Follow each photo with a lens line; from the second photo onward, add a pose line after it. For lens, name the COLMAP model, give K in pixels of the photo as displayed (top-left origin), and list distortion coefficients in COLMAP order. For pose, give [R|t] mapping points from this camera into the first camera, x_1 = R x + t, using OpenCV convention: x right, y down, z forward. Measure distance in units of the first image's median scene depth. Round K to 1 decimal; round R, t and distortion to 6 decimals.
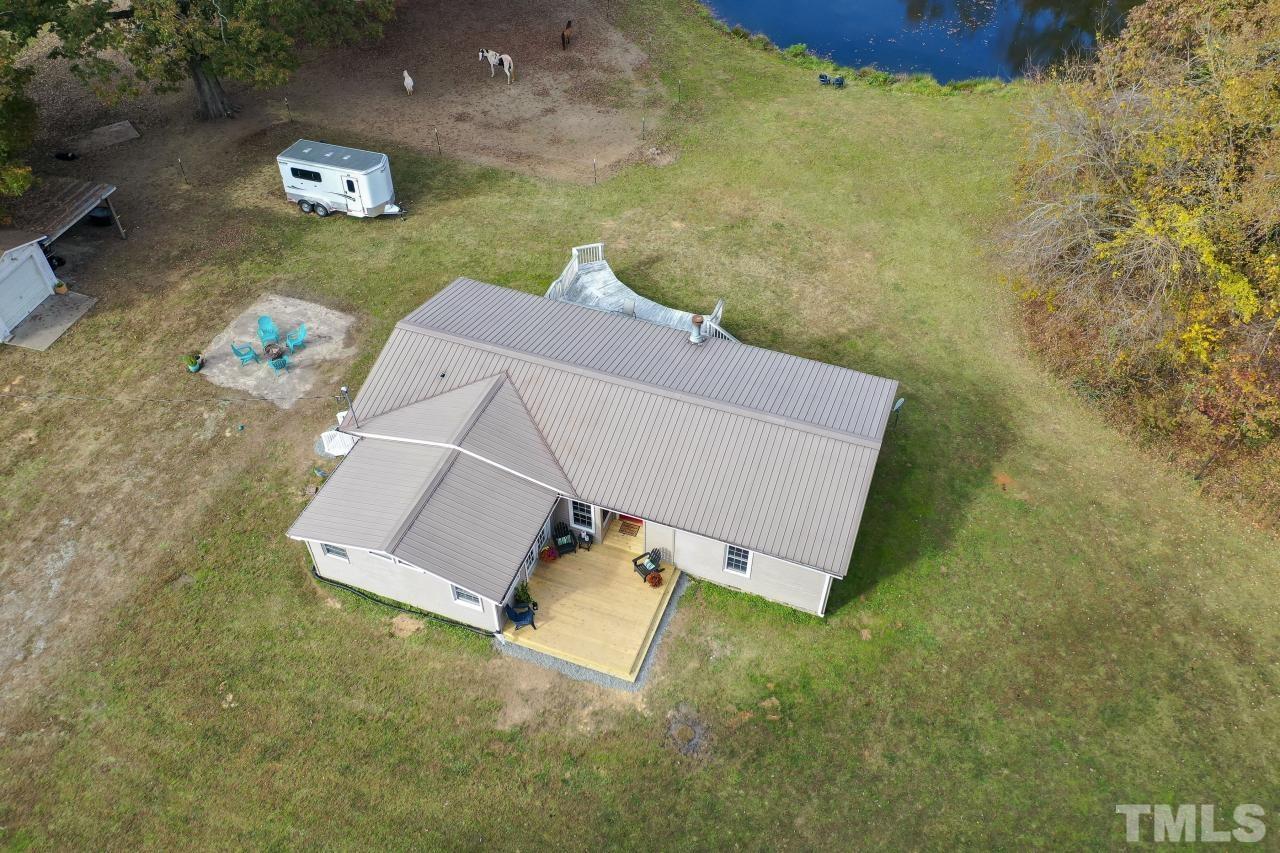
lens RADIAL K [[1010.8, 0, 640.0], [0, 1010.8, 426.5], [0, 0, 1]] dist [-0.004957, 0.007247]
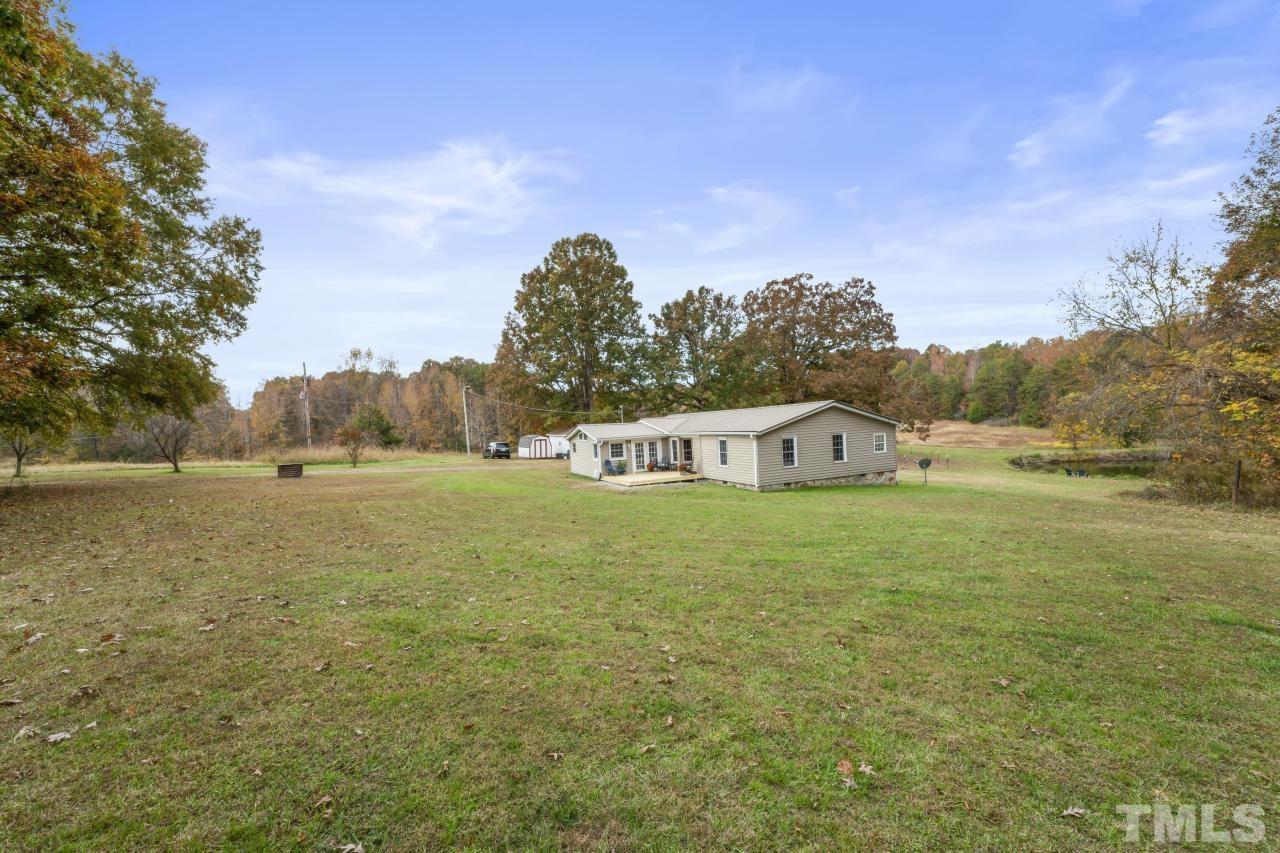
lens RADIAL K [[521.5, 0, 638.4], [0, 521.5, 427.7], [0, 0, 1]] dist [-0.018112, 0.004573]
pose [[0.684172, -0.030351, -0.728689, 0.588290], [-0.489514, 0.721532, -0.489661, 0.554349], [0.540634, 0.691716, 0.478795, 0.493787]]
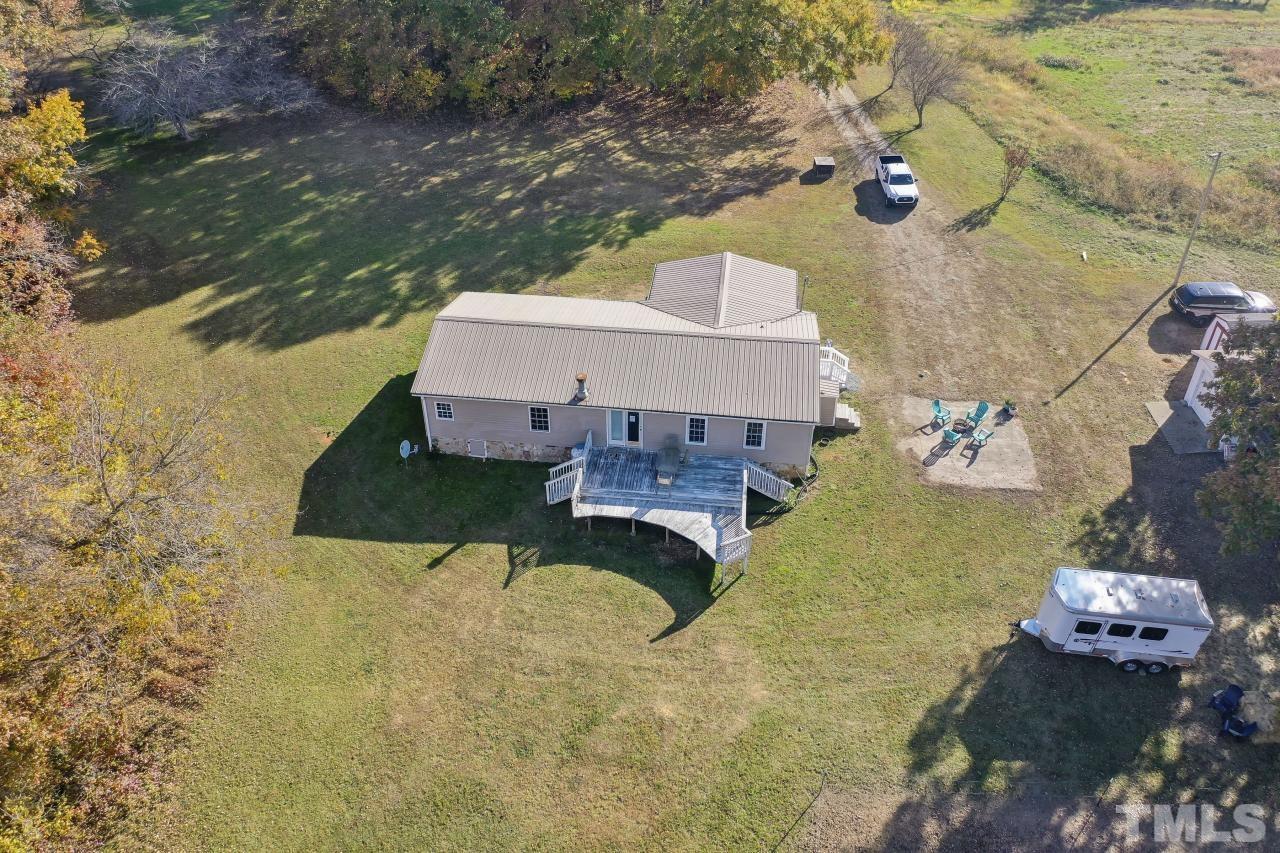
lens RADIAL K [[1010.8, 0, 640.0], [0, 1010.8, 426.5], [0, 0, 1]] dist [-0.004957, 0.007247]
pose [[-0.972574, 0.139406, -0.186190, 0.240677], [-0.167595, 0.135053, 0.976562, -1.390470], [0.161284, 0.980983, -0.107985, 1.332949]]
